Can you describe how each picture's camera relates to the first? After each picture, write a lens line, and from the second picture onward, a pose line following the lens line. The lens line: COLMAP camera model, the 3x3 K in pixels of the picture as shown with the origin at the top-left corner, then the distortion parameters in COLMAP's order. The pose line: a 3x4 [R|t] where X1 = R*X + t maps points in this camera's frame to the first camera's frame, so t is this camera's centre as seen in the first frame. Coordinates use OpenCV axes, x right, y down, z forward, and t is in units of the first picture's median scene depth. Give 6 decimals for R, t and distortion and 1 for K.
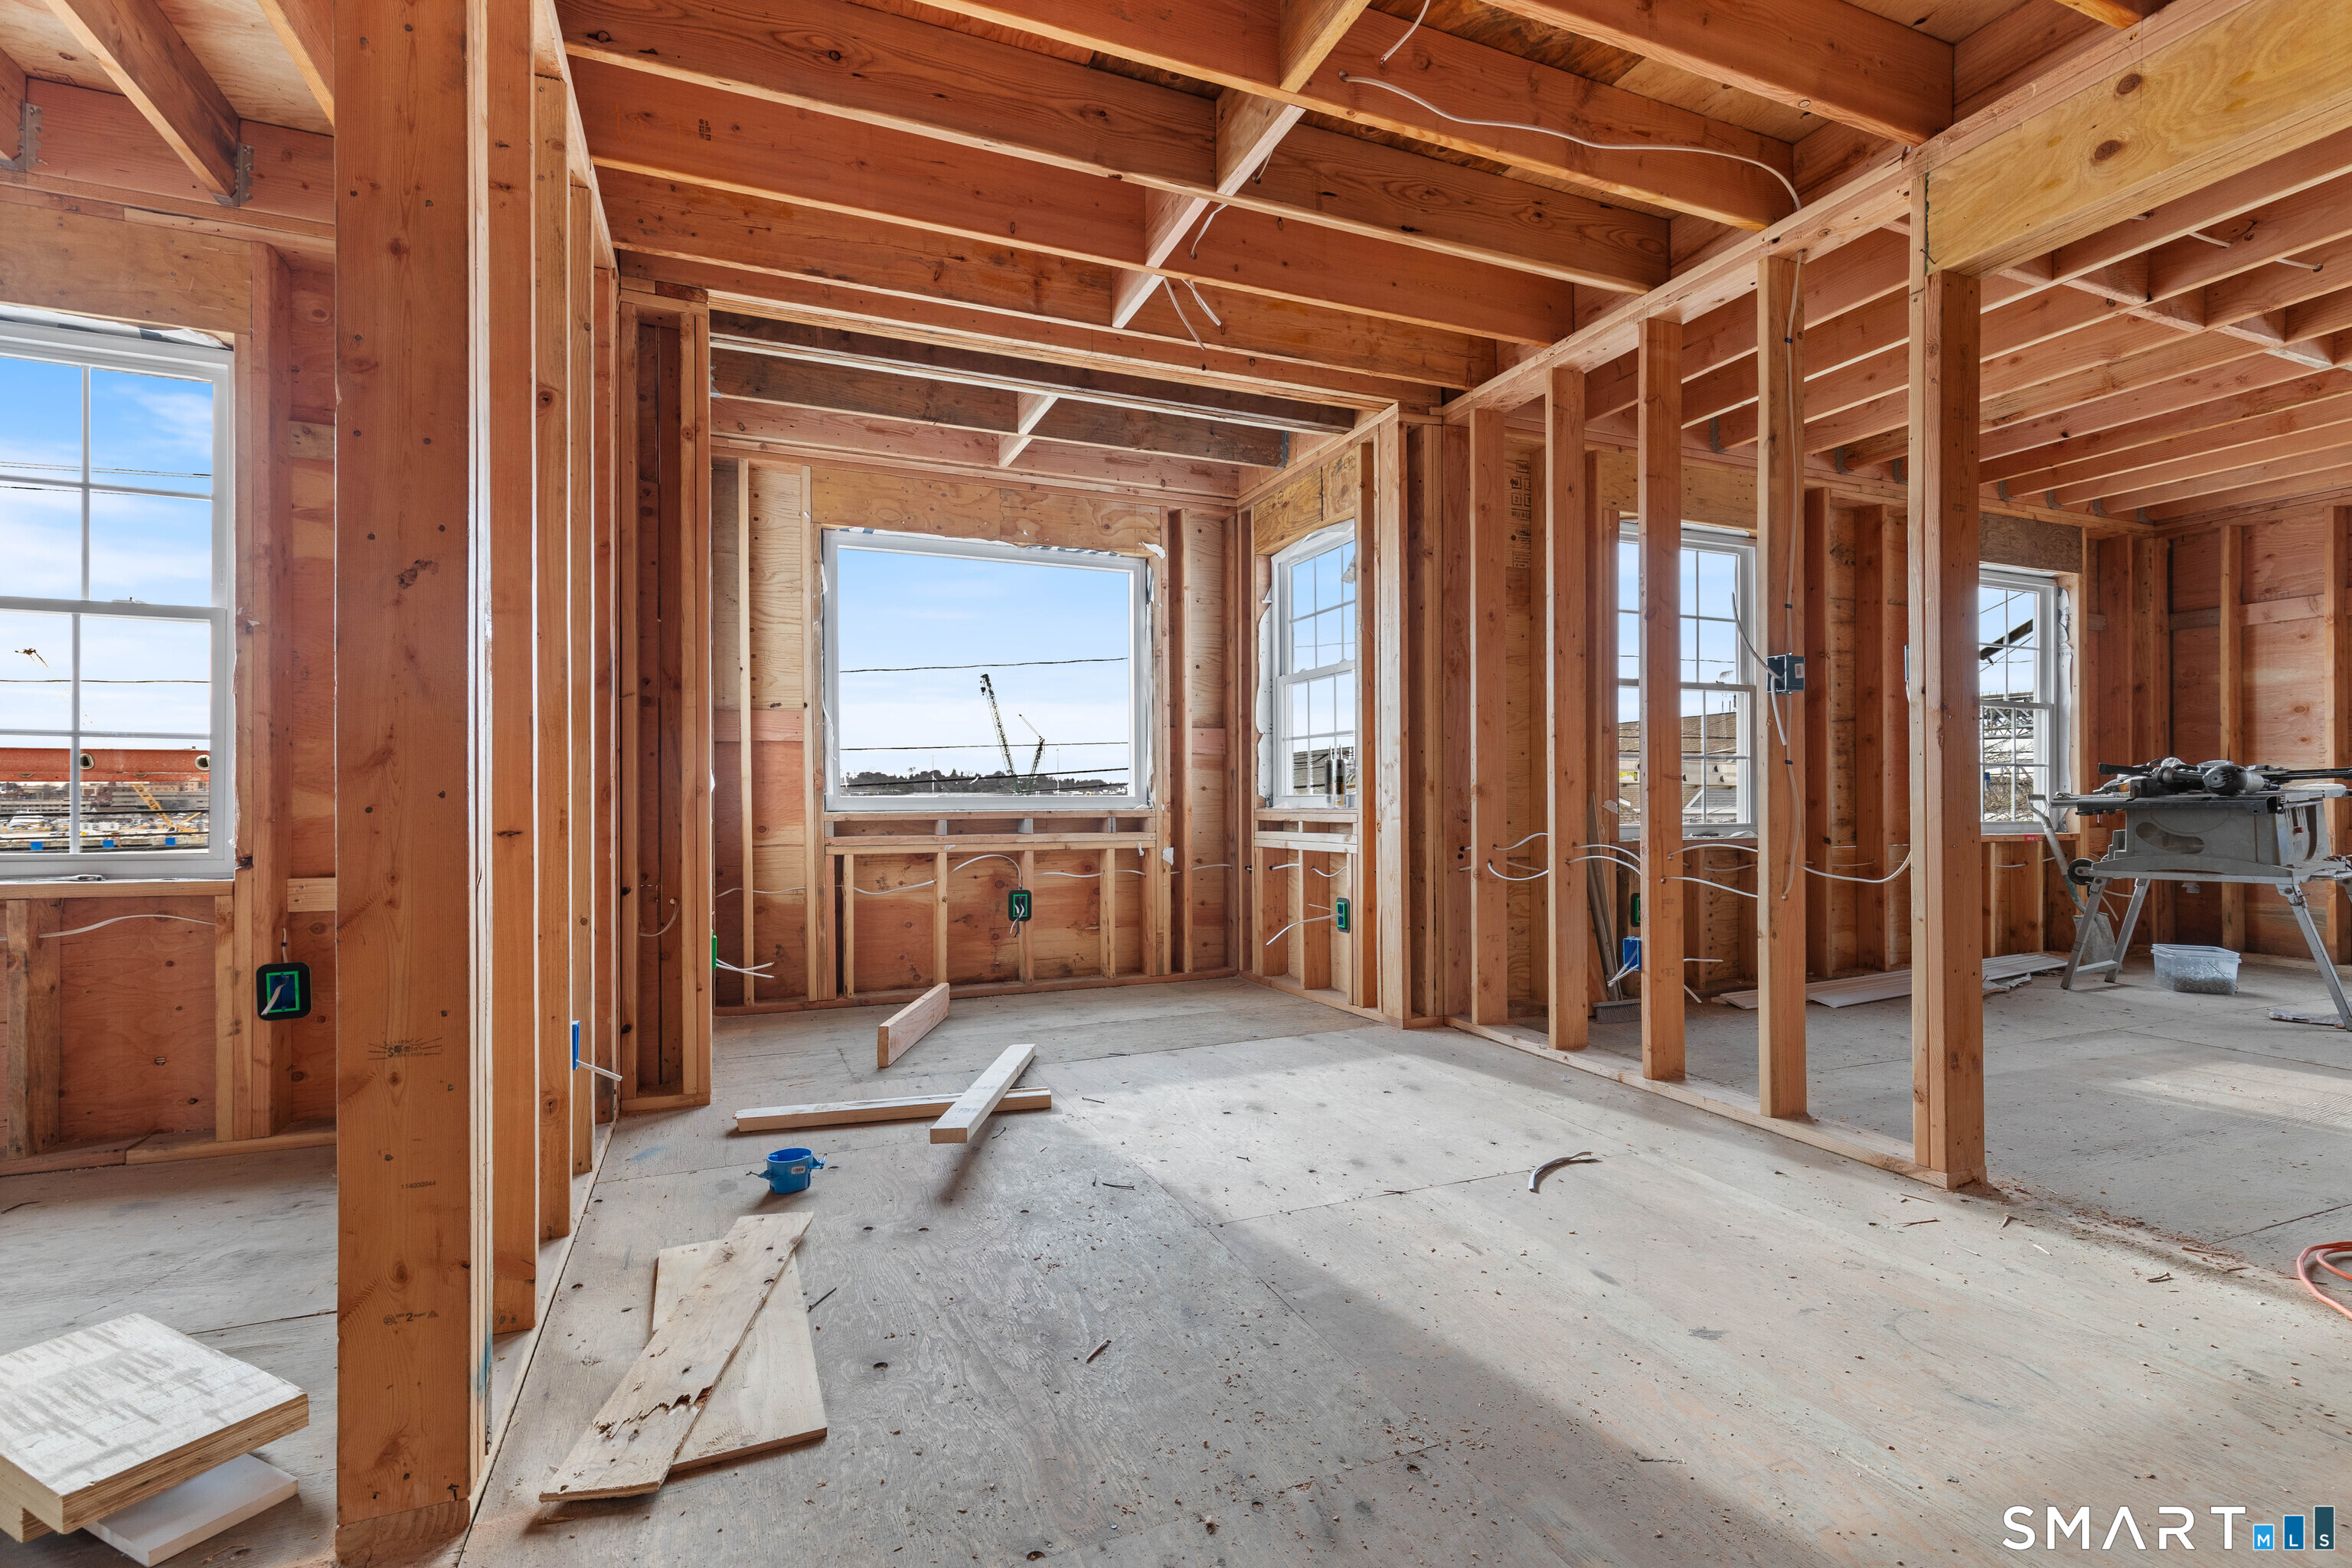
lens RADIAL K [[1074.2, 0, 1177.6], [0, 1074.2, 794.6], [0, 0, 1]] dist [0.000392, -0.000740]
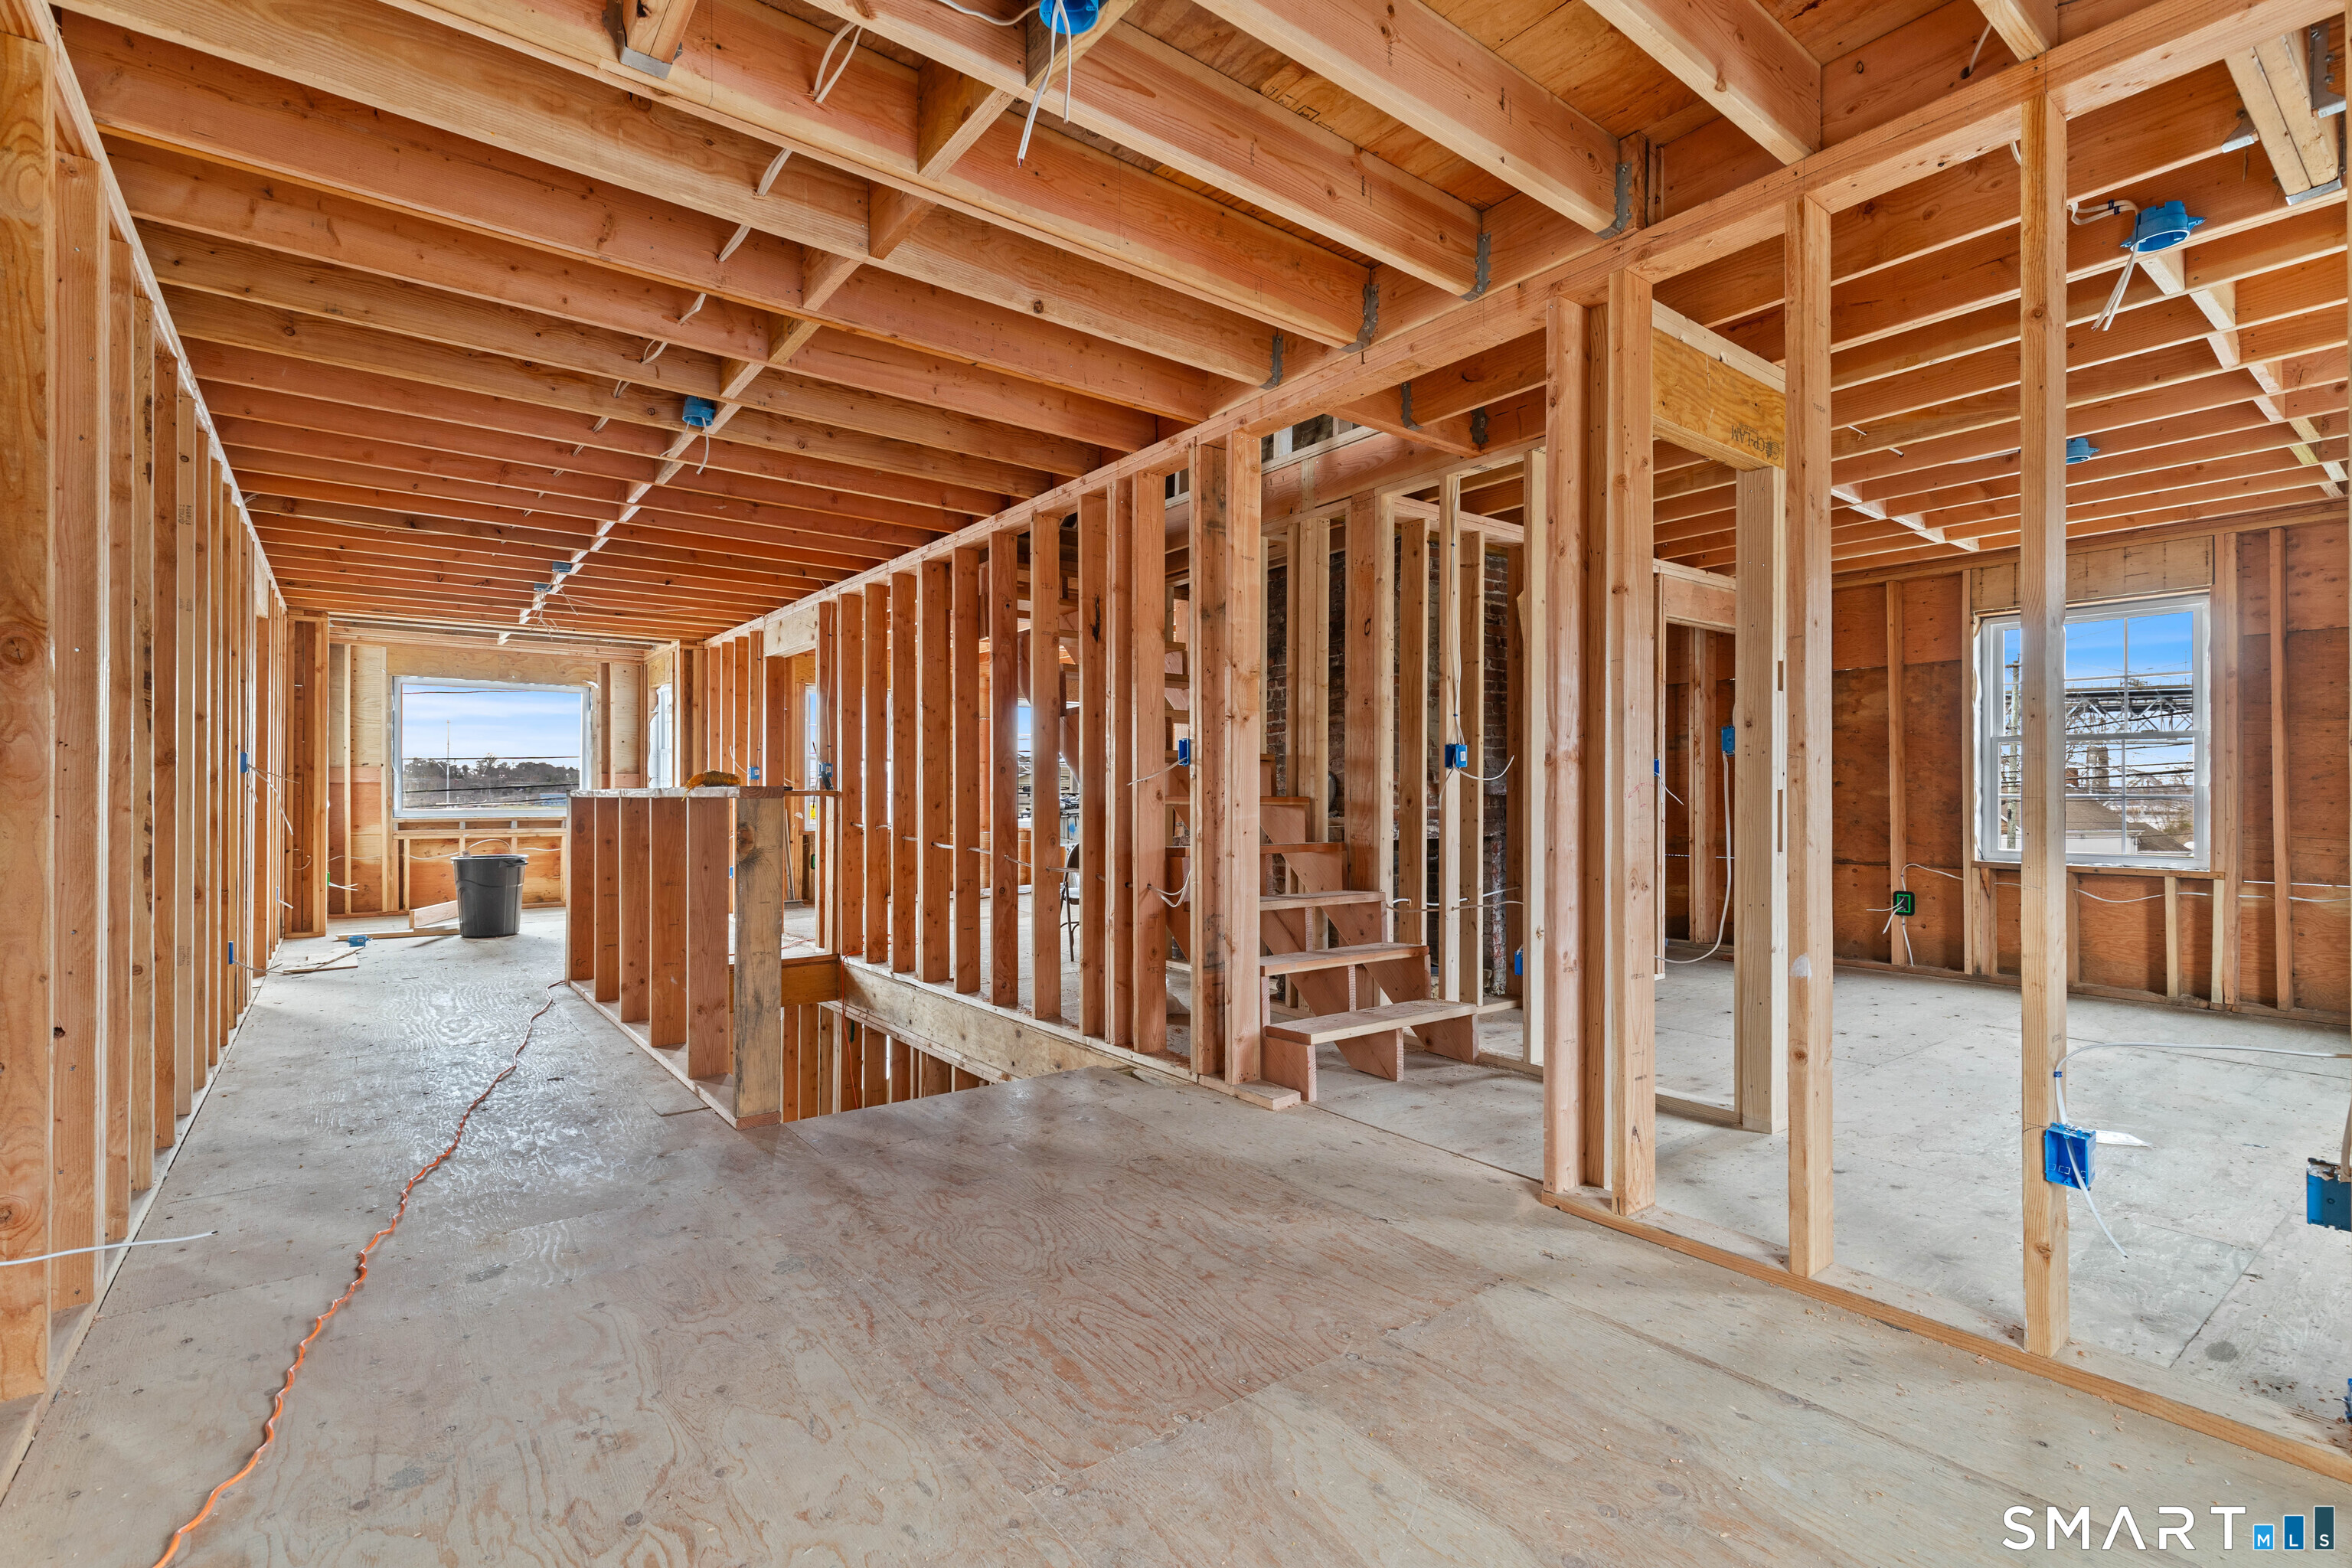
lens RADIAL K [[1074.2, 0, 1182.4], [0, 1074.2, 783.0], [0, 0, 1]] dist [0.000392, -0.000740]
pose [[0.965229, 0.005684, 0.261342, 0.568012], [-0.002877, 0.999934, -0.011121, -0.031059], [-0.261388, 0.009983, 0.965182, -1.318889]]
